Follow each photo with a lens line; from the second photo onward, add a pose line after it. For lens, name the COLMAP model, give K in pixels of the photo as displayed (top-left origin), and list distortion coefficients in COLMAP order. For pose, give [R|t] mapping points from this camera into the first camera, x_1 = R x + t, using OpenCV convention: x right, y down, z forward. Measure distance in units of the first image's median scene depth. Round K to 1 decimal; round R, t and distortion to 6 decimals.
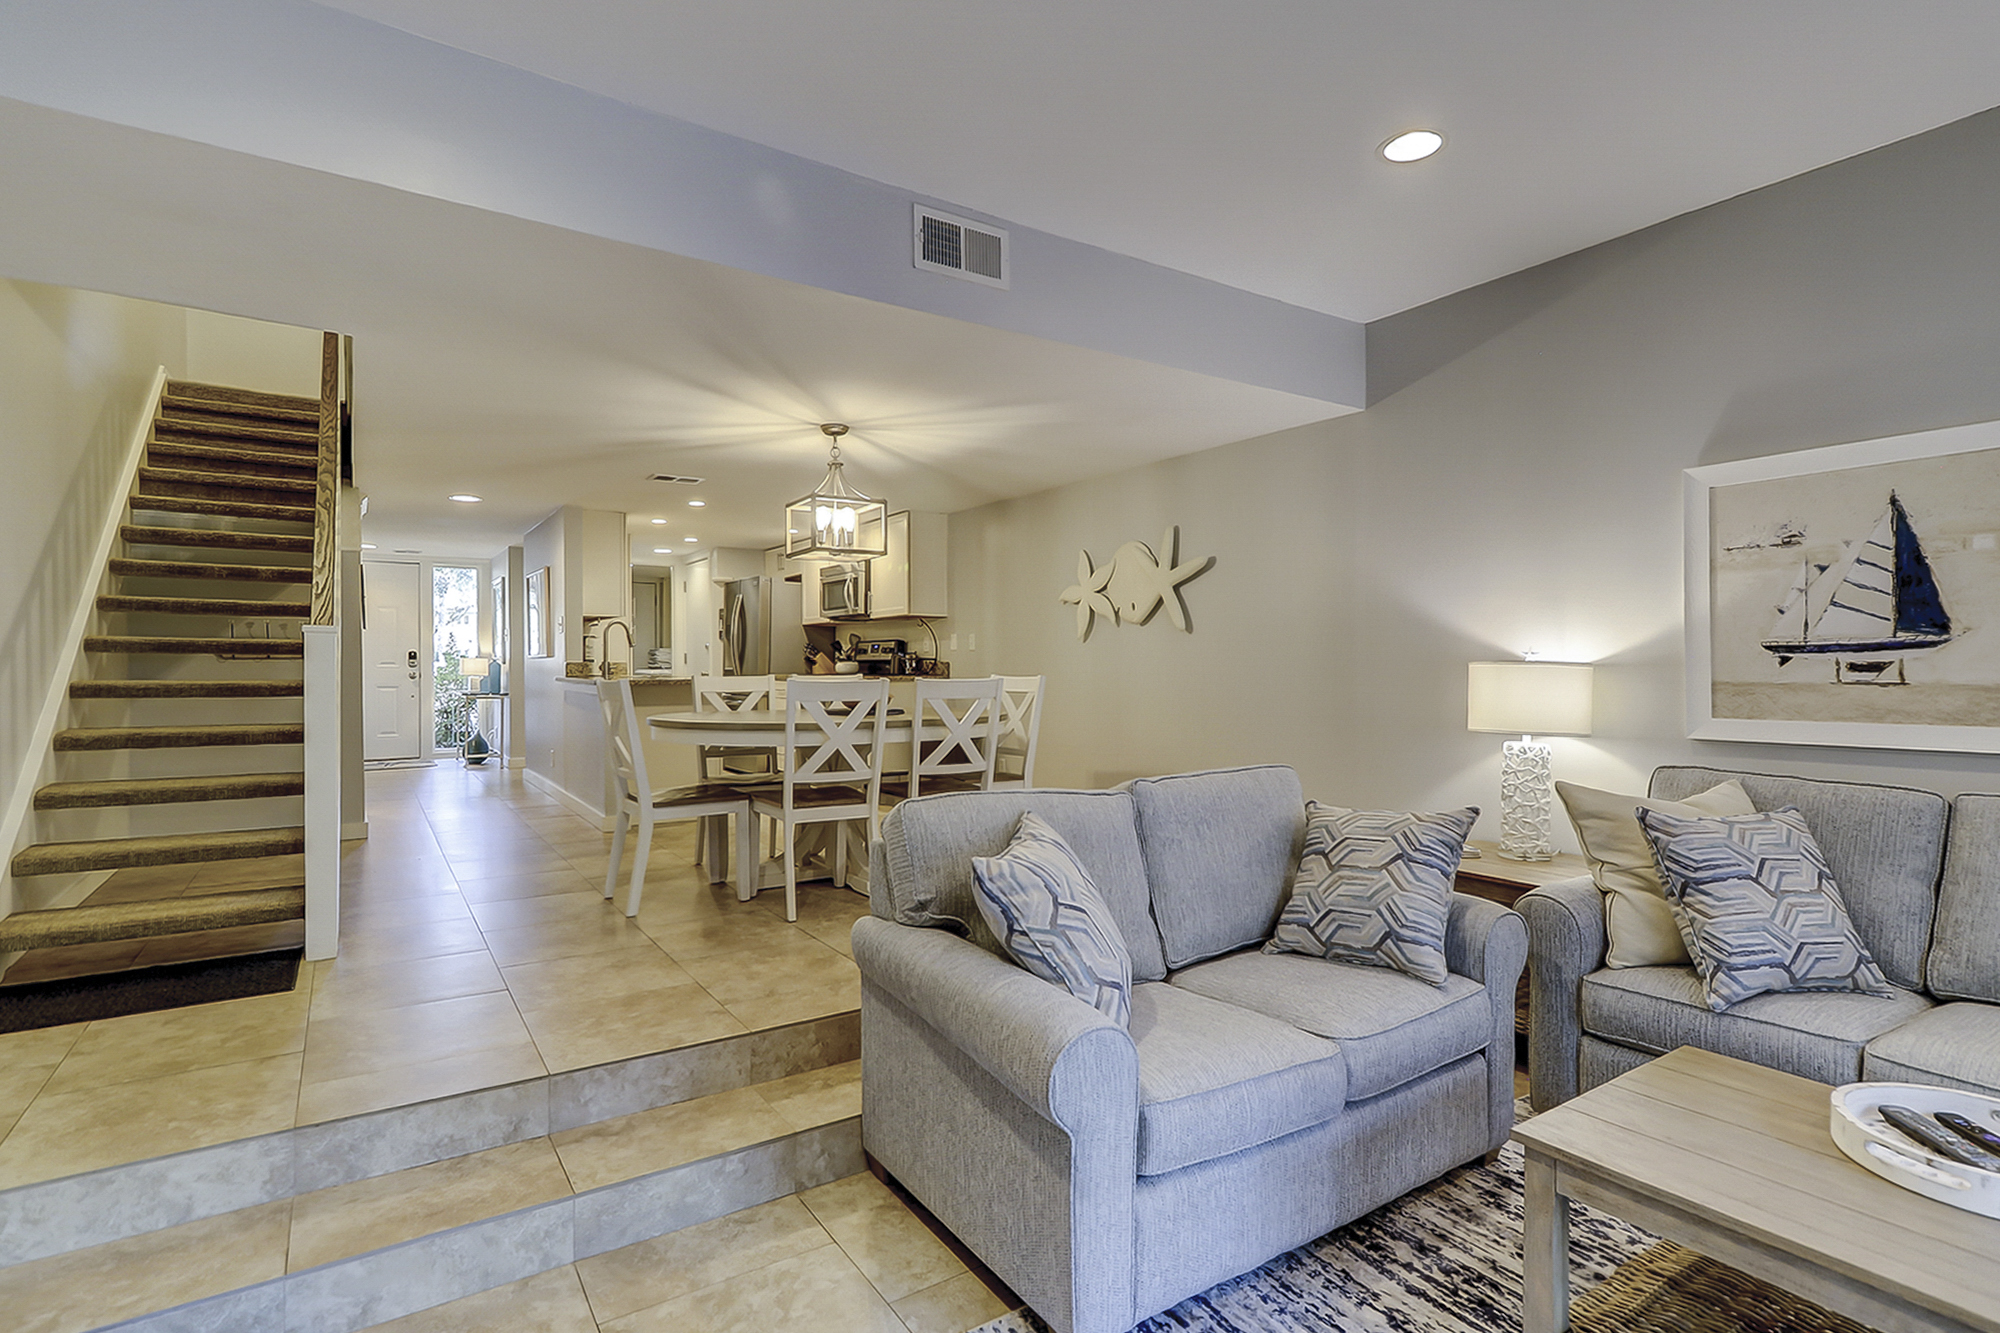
lens RADIAL K [[994.3, 0, 1007.1], [0, 994.3, 674.4], [0, 0, 1]] dist [-0.008289, 0.003006]
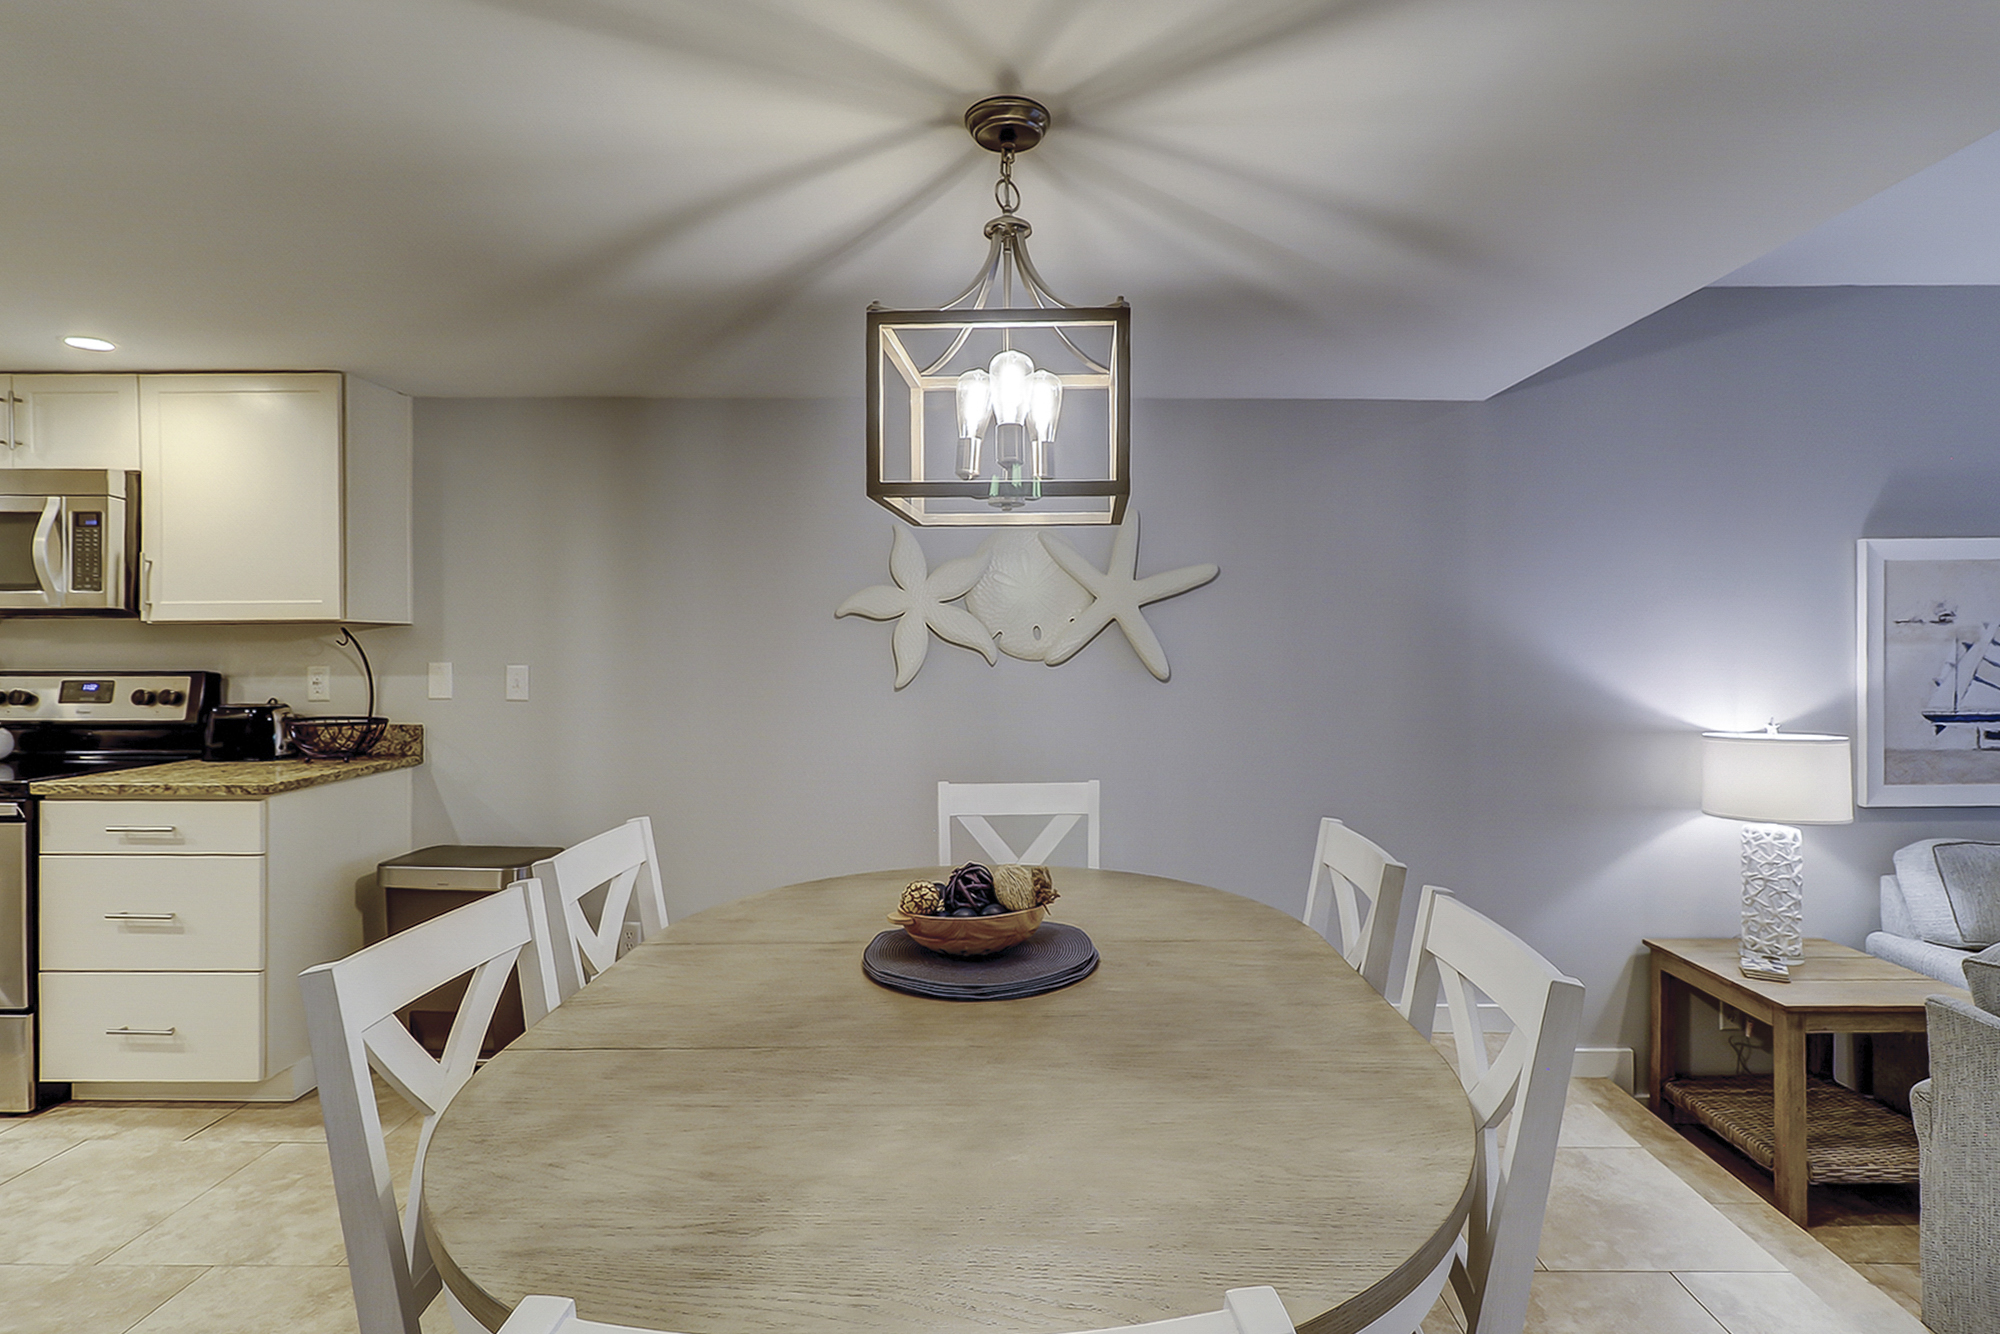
lens RADIAL K [[994.3, 0, 1061.6], [0, 994.3, 636.5], [0, 0, 1]] dist [-0.008289, 0.003006]
pose [[0.550889, 0.005159, 0.834562, -0.671893], [0.005233, 0.999940, -0.009635, -0.114576], [-0.834562, 0.009675, 0.550829, 1.258178]]
